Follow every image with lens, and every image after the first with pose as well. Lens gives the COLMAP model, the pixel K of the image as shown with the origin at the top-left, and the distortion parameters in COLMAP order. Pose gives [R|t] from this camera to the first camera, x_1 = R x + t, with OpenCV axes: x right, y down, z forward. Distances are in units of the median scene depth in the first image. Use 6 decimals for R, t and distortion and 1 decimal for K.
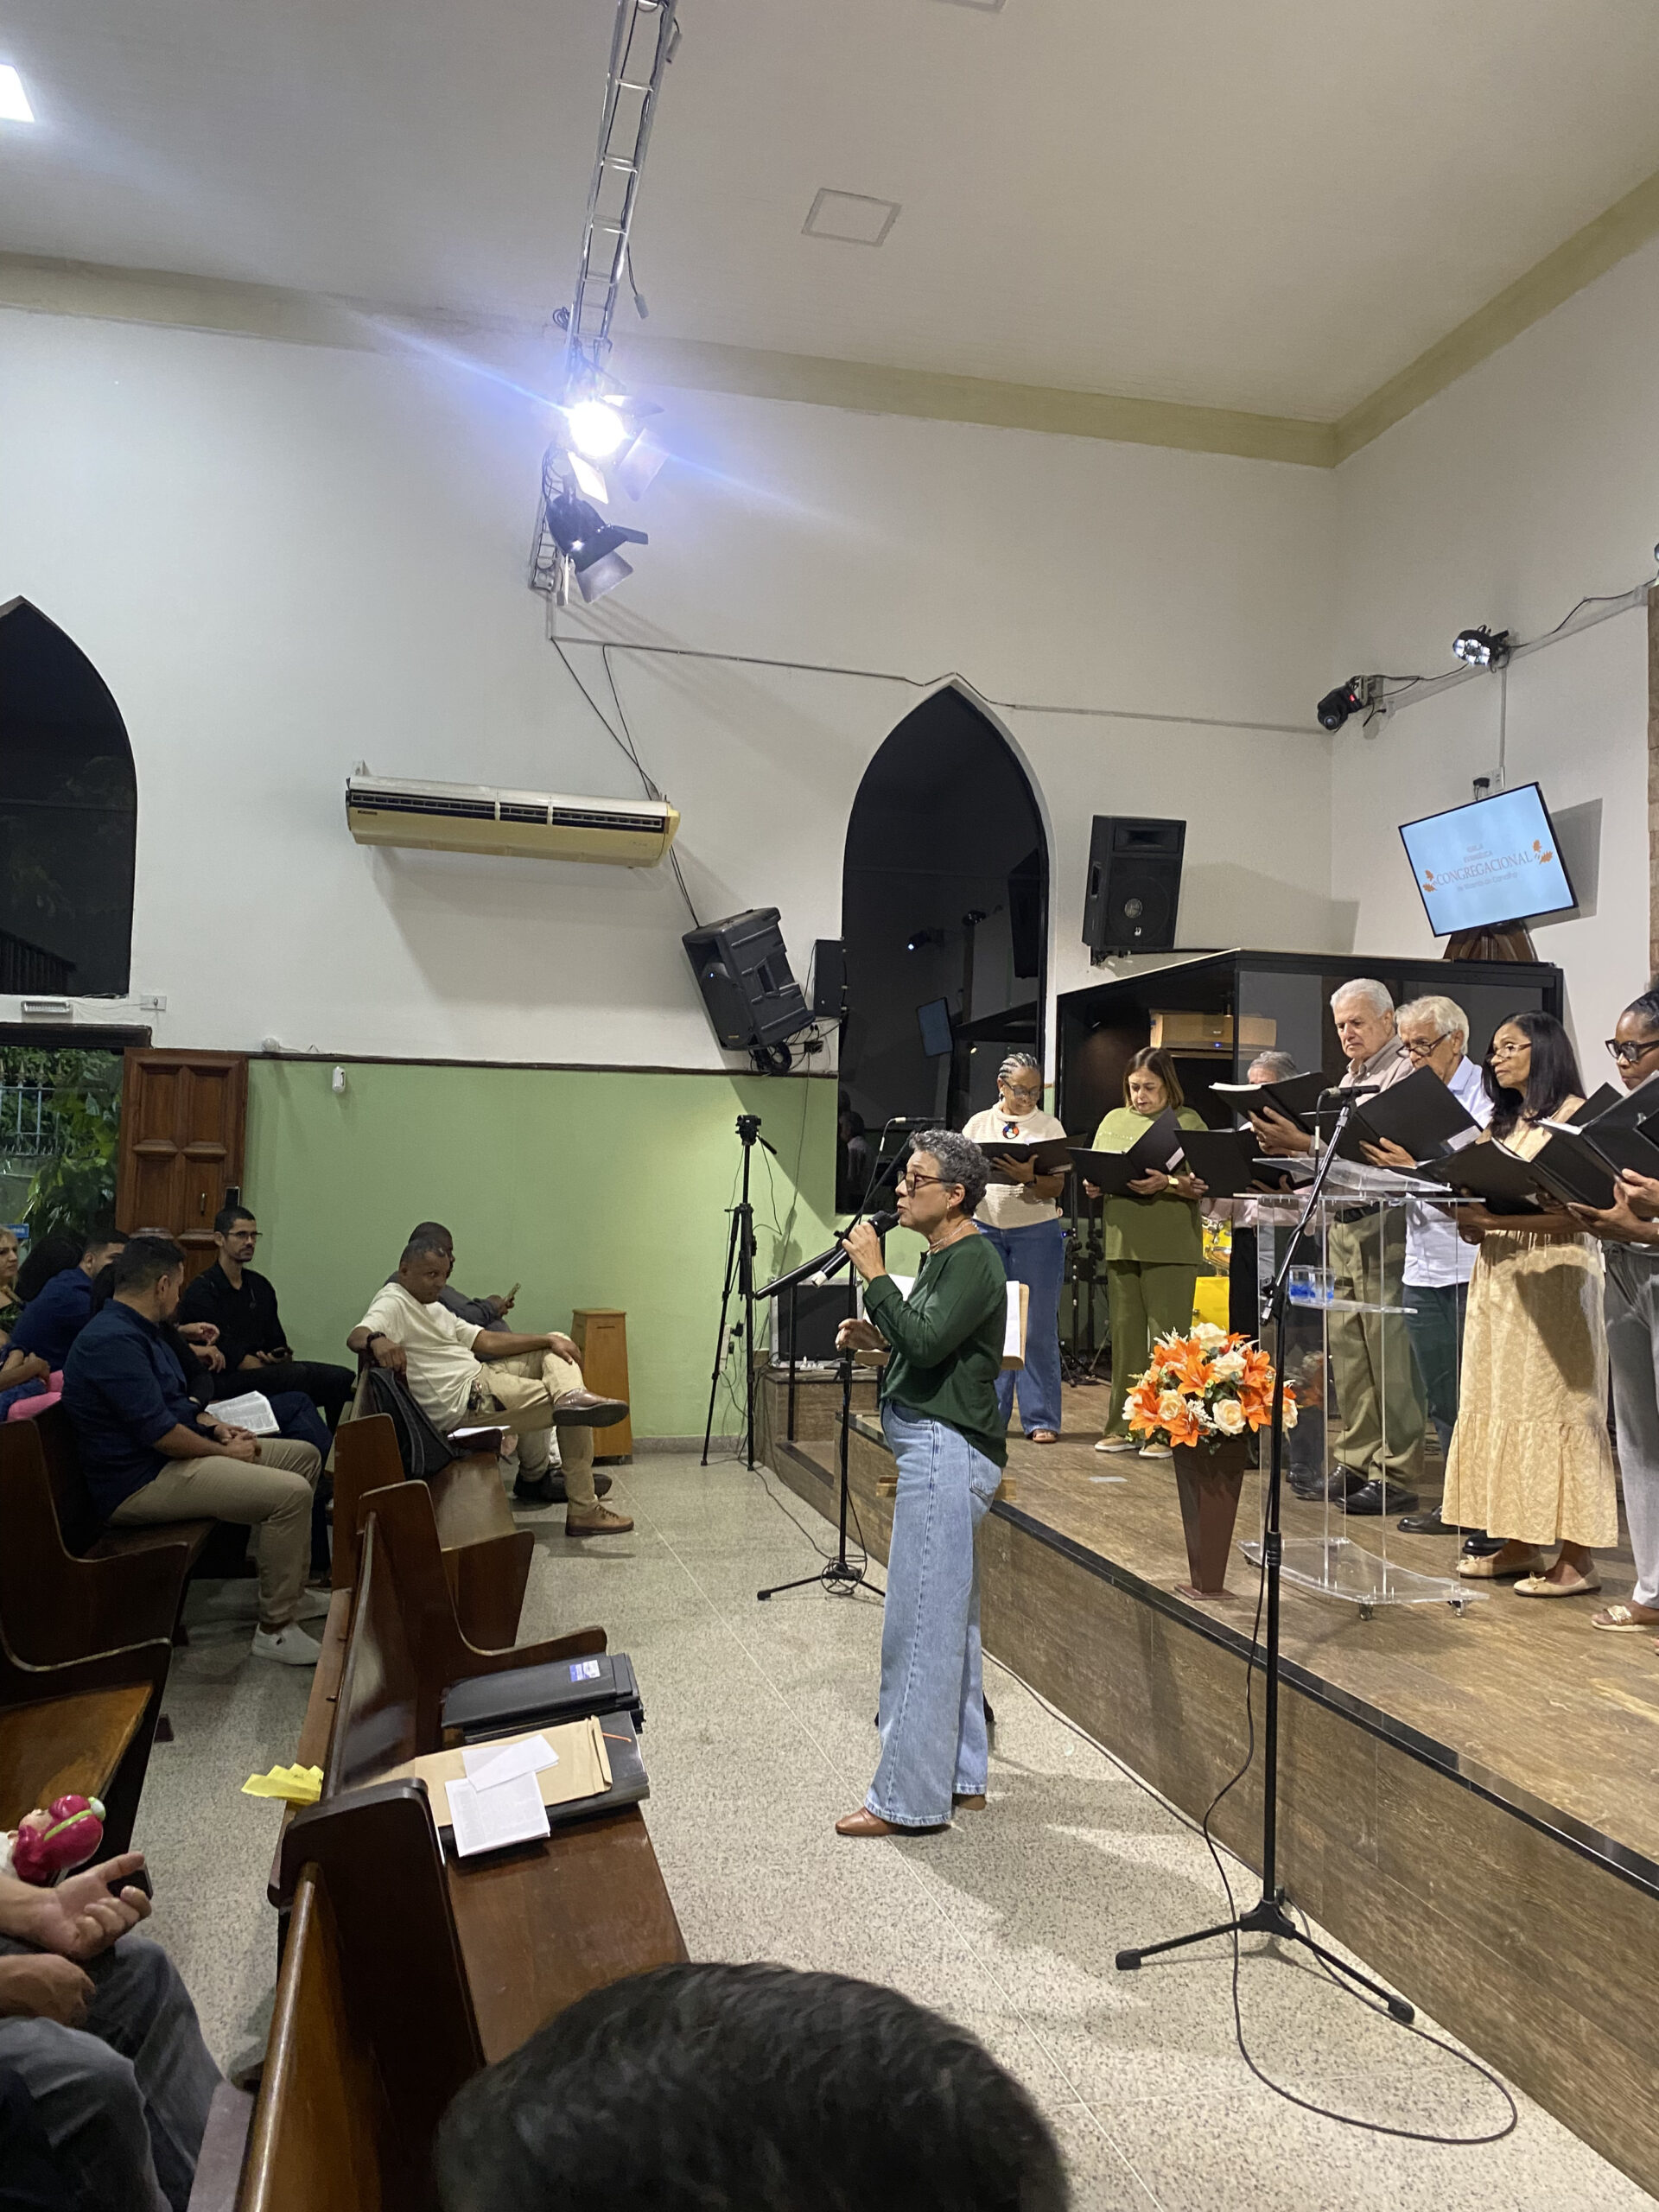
lens RADIAL K [[1682.4, 0, 831.5], [0, 1682.4, 1084.1], [0, 0, 1]] dist [0.033761, -0.040401]
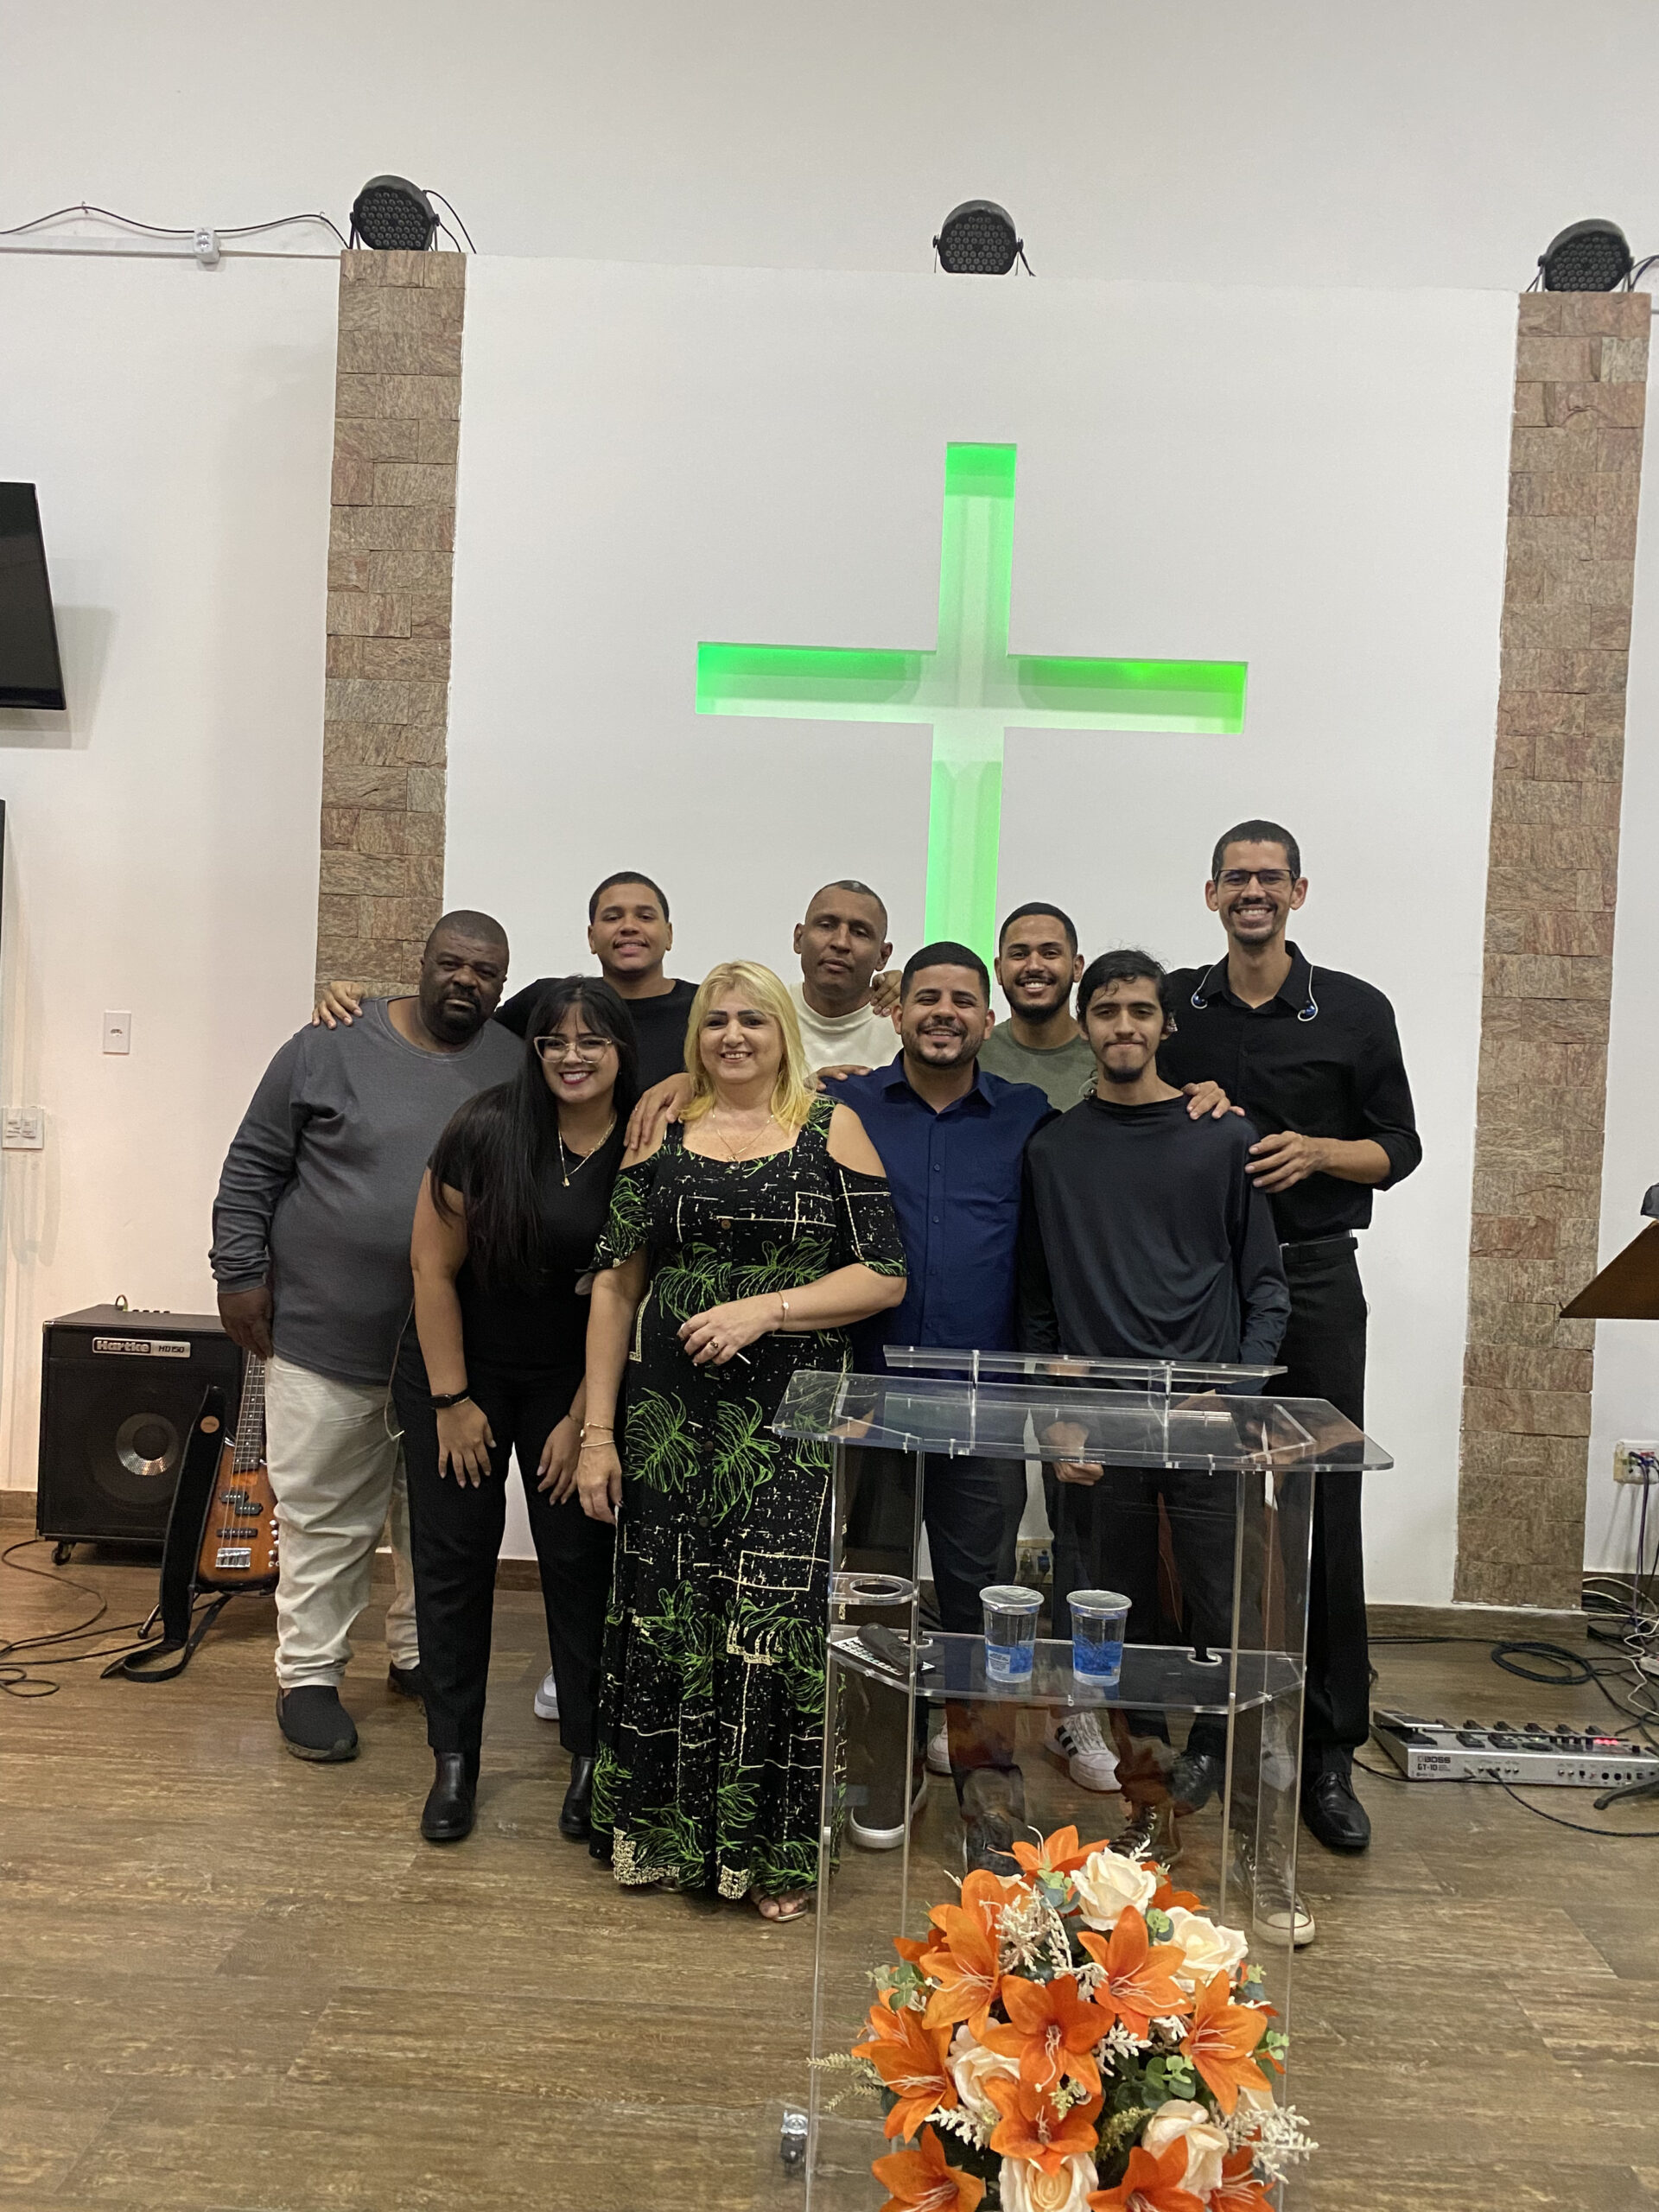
lens RADIAL K [[1682.4, 0, 852.3], [0, 1682.4, 1107.0], [0, 0, 1]] dist [0.033761, -0.040401]
pose [[0.275427, -0.029573, 0.960867, -0.113321], [-0.087791, 0.994576, 0.055775, -0.028430], [-0.957305, -0.099717, 0.271337, 0.777479]]
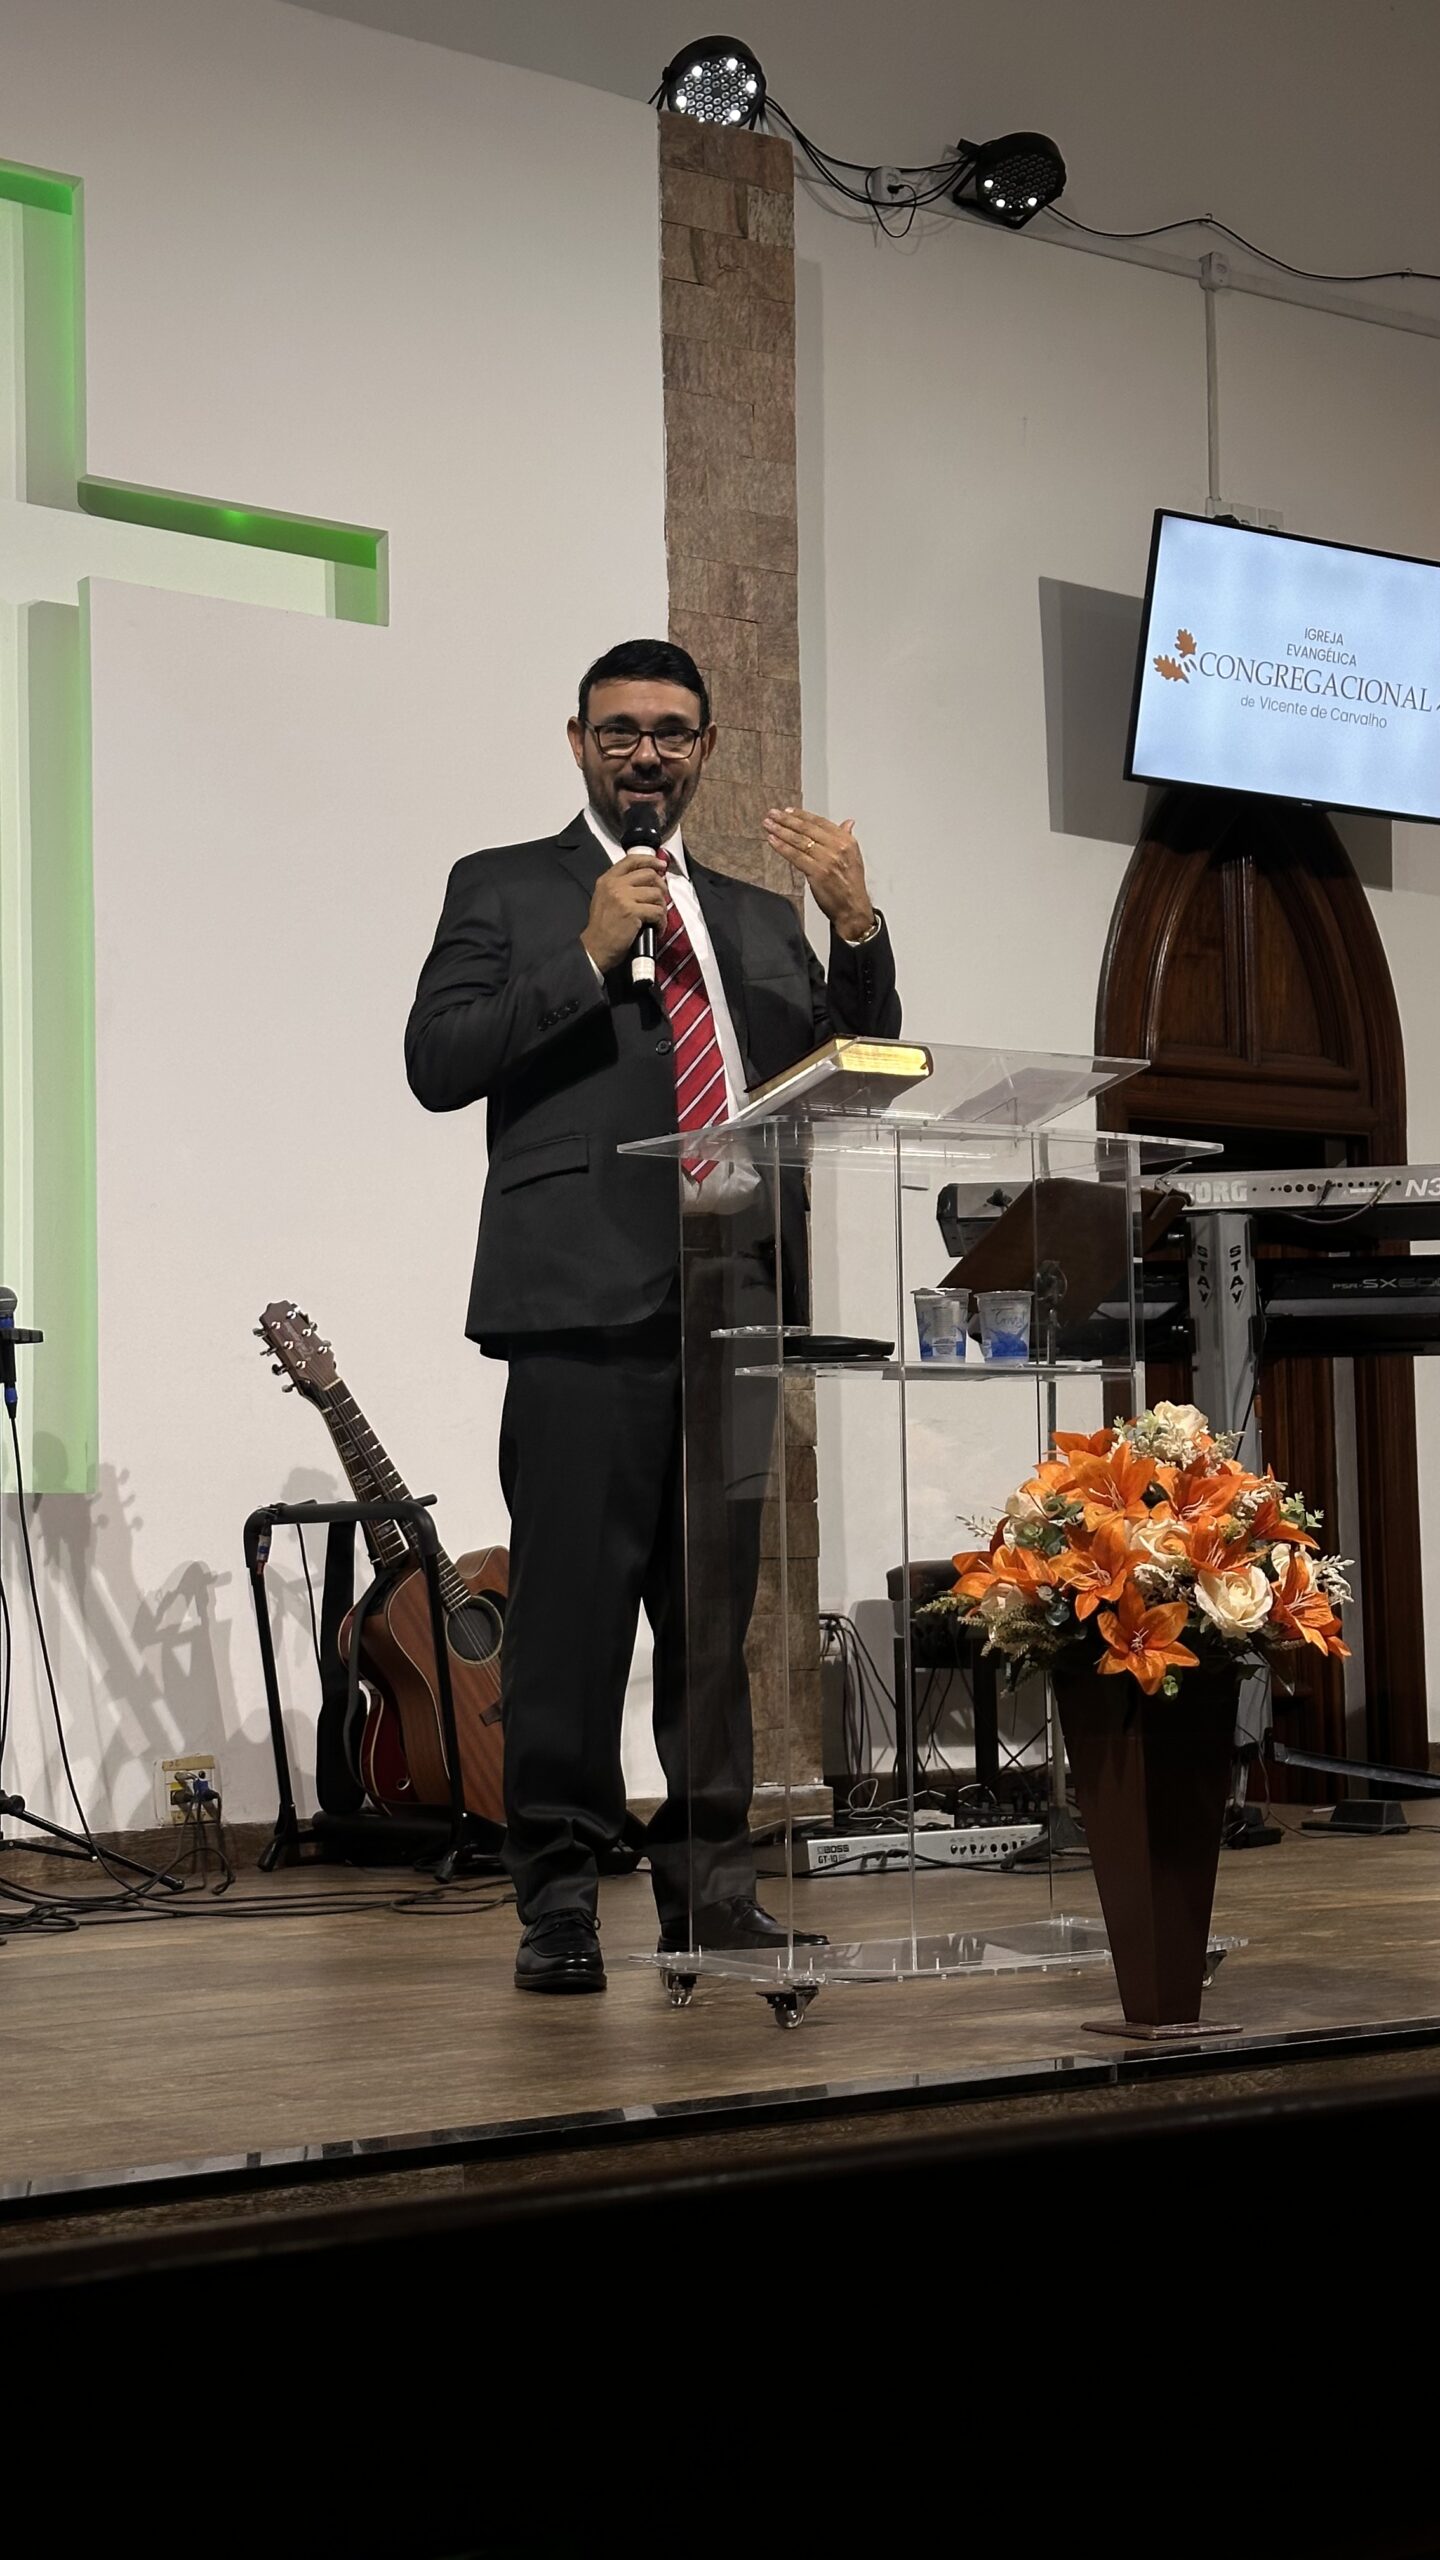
lens RADIAL K [[3533.1, 0, 716.4], [0, 3533.1, 1280.4], [0, 0, 1]] dist [0.136802, 0.000000]
pose [[-0.349625, 0.067659, 0.934443, -0.475190], [-0.039701, 0.995423, -0.086929, 0.156931], [-0.936048, -0.067491, -0.345339, 1.145648]]
